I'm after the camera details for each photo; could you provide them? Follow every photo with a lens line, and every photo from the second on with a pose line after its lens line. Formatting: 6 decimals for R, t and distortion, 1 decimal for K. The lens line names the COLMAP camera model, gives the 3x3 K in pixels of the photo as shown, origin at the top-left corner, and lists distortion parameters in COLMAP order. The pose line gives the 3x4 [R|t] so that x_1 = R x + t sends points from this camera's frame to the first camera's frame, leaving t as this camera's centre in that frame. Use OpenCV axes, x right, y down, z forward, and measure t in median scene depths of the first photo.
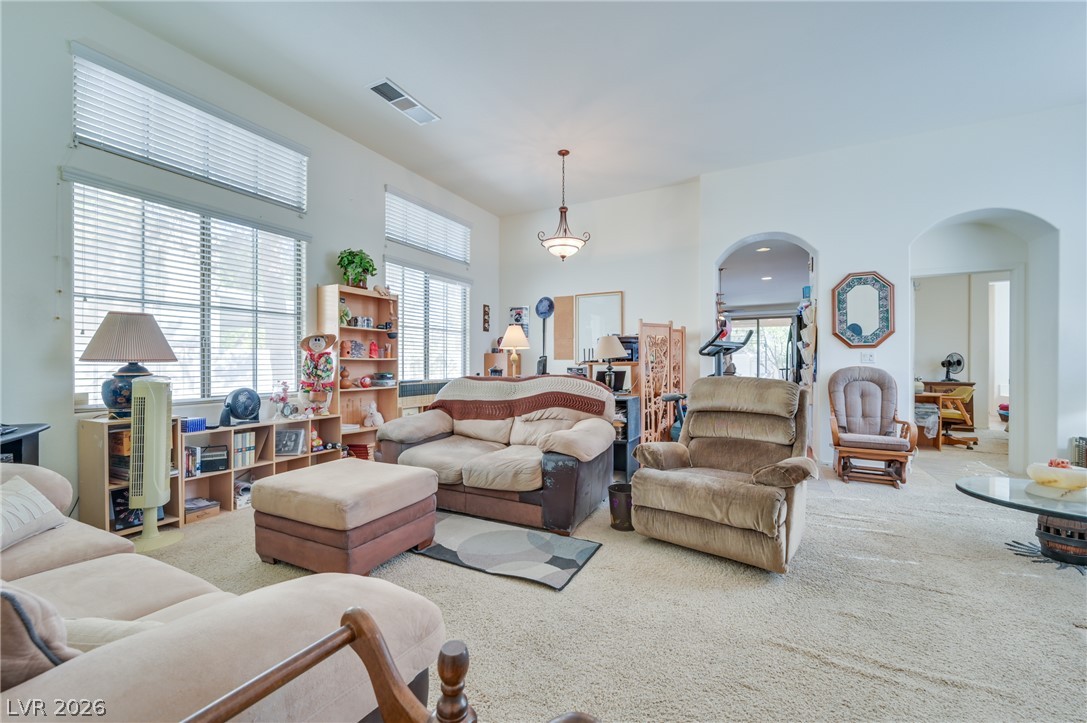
lens RADIAL K [[435.9, 0, 542.6], [0, 435.9, 362.4], [0, 0, 1]] dist [0.003013, 0.000369]
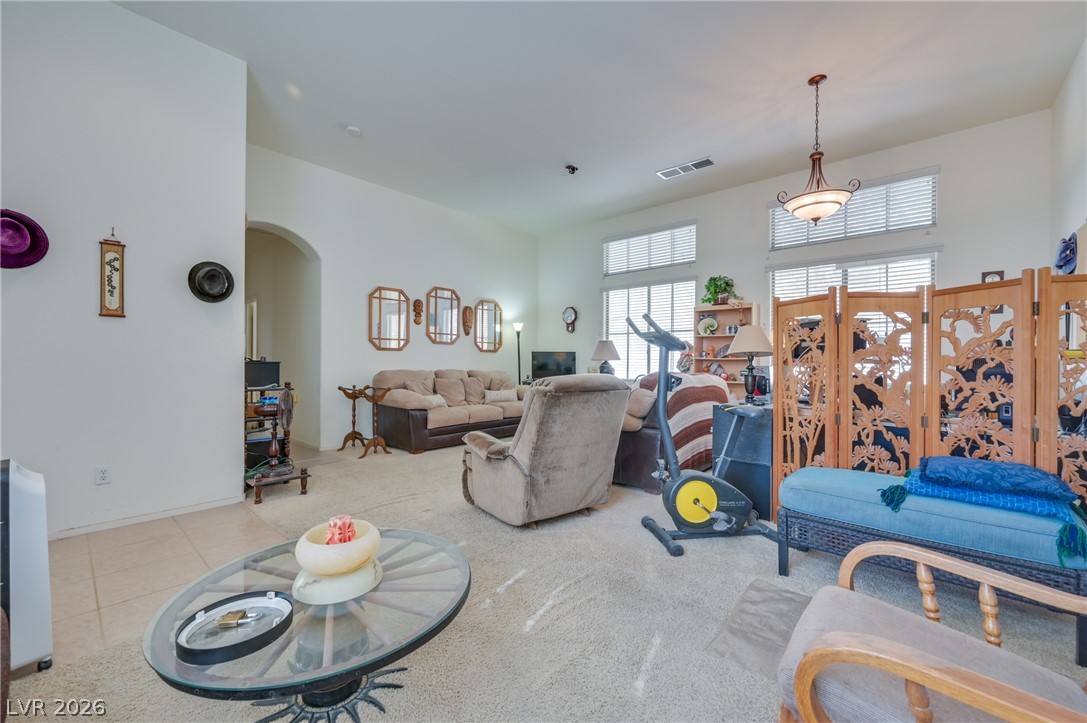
lens RADIAL K [[427.8, 0, 546.5], [0, 427.8, 361.4], [0, 0, 1]] dist [-0.000372, 0.000417]
pose [[-0.232951, -0.002773, -0.972485, 0.957474], [-0.007859, 0.999969, -0.000969, 0.005635], [0.972457, 0.007417, -0.232966, 0.802646]]
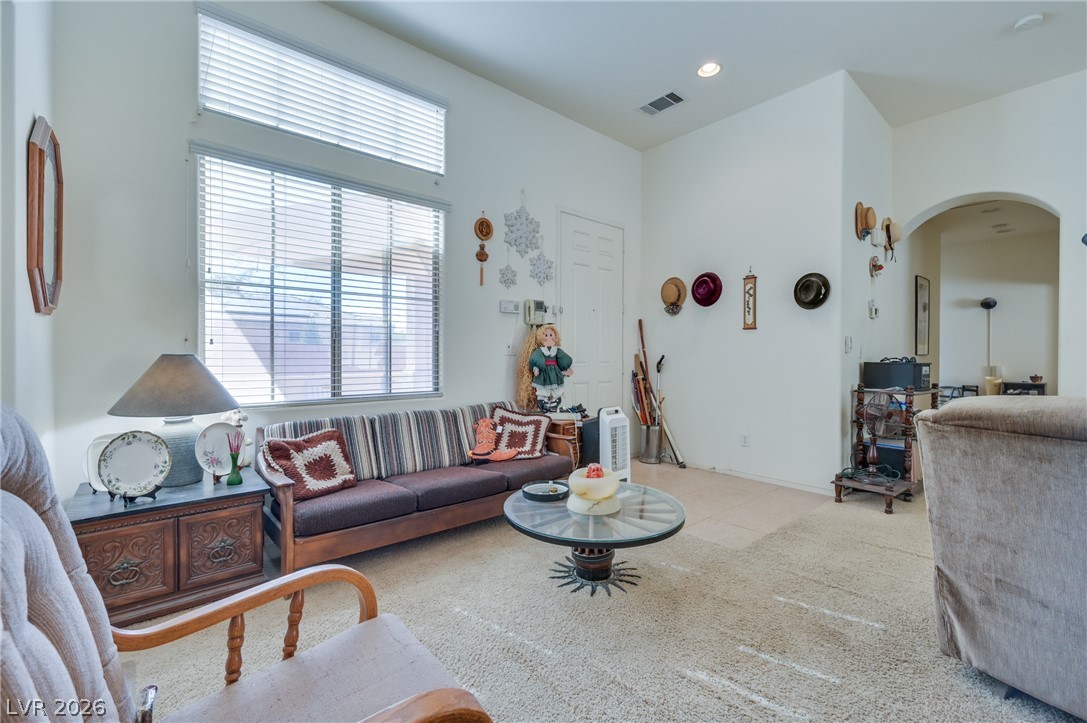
lens RADIAL K [[457.4, 0, 535.7], [0, 457.4, 358.7], [0, 0, 1]] dist [0.001539, 0.000315]
pose [[-0.927467, -0.009444, 0.373786, 0.545201], [-0.006549, 0.999938, 0.009016, -0.000219], [-0.373848, 0.005915, -0.927471, 1.088449]]
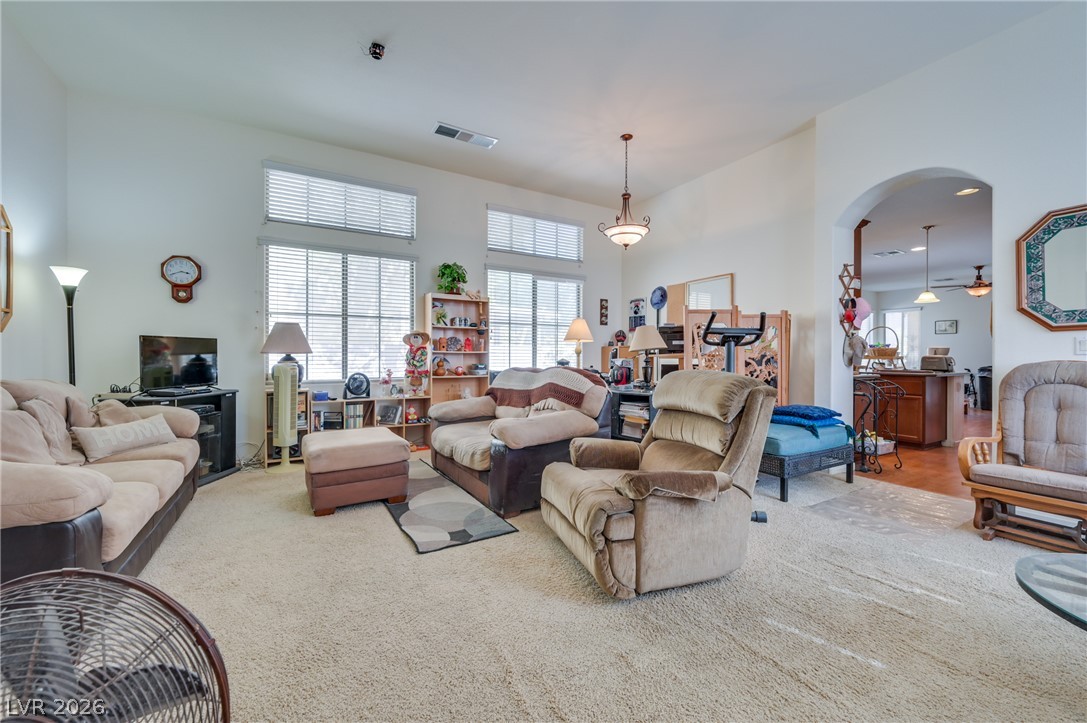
lens RADIAL K [[431.8, 0, 544.8], [0, 431.8, 358.0], [0, 0, 1]] dist [-0.000362, -0.000099]
pose [[0.852117, 0.002233, -0.523346, 0.433703], [-0.001338, 0.999997, 0.002087, 0.005696], [0.523349, -0.001078, 0.852118, 0.102210]]
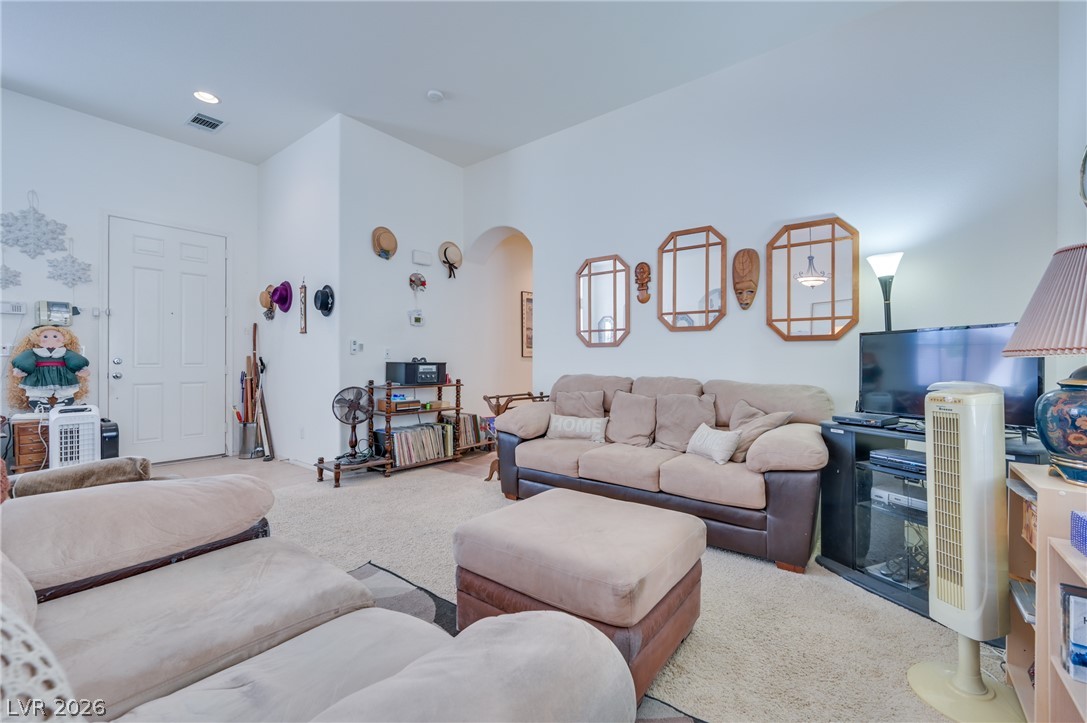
lens RADIAL K [[449.0, 0, 581.2], [0, 449.0, 359.9], [0, 0, 1]] dist [-0.000921, -0.000020]
pose [[-0.990741, -0.004380, 0.135693, -0.306837], [-0.004337, 0.999990, 0.000616, 0.002754], [-0.135695, 0.000021, -0.990751, 0.985154]]
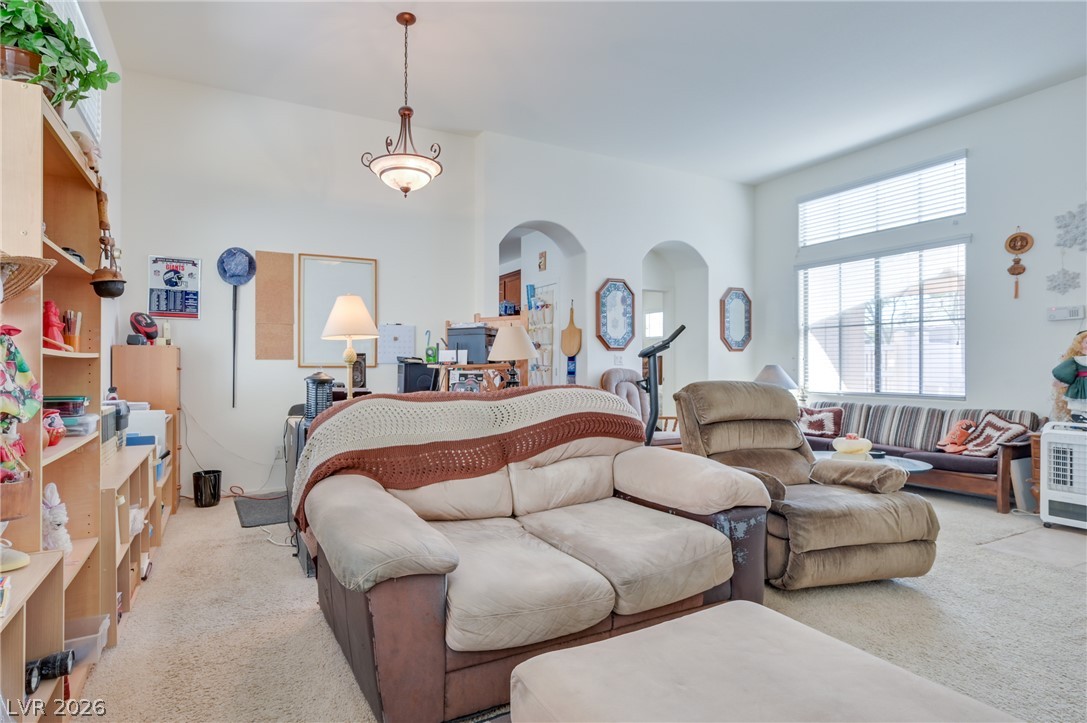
lens RADIAL K [[527.3, 0, 460.4], [0, 527.3, 360.9], [0, 0, 1]] dist [-0.000377, 0.000419]
pose [[0.621797, 0.004489, 0.783166, -0.526048], [-0.000597, 0.999986, -0.005258, -0.001082], [-0.783179, 0.002802, 0.621791, 0.535359]]
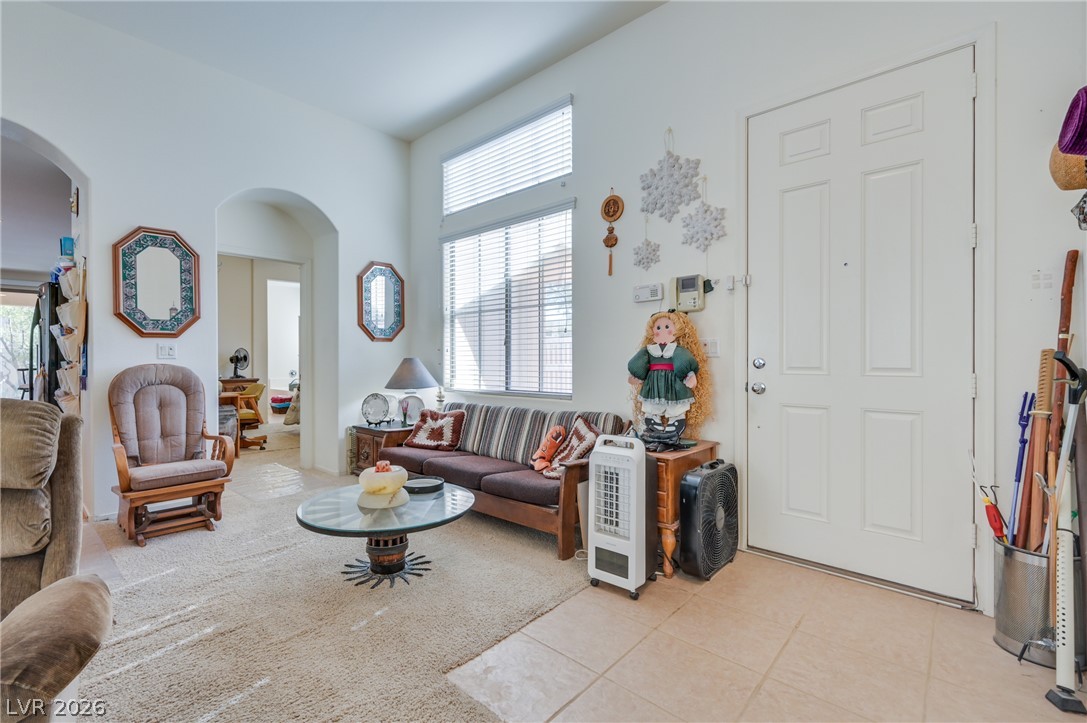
lens RADIAL K [[487.1, 0, 492.6], [0, 487.1, 358.3], [0, 0, 1]] dist [-0.001289, 0.000130]
pose [[0.298393, -0.003542, 0.954437, 0.154924], [0.004755, 0.999986, 0.002225, 0.001324], [-0.954431, 0.003874, 0.298406, 0.270576]]
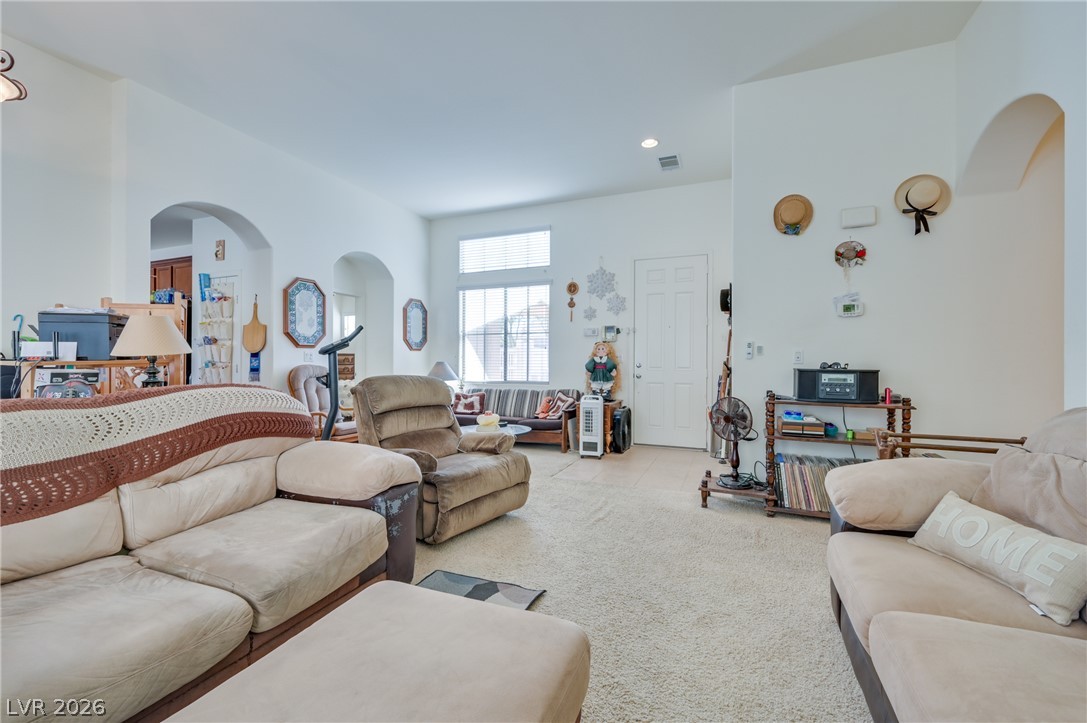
lens RADIAL K [[442.6, 0, 556.7], [0, 442.6, 361.8], [0, 0, 1]] dist [-0.000003, 0.000275]
pose [[-0.100202, -0.001737, 0.994966, -0.462781], [-0.003075, 0.999994, 0.001437, -0.001123], [-0.994962, -0.002916, -0.100206, 0.514482]]
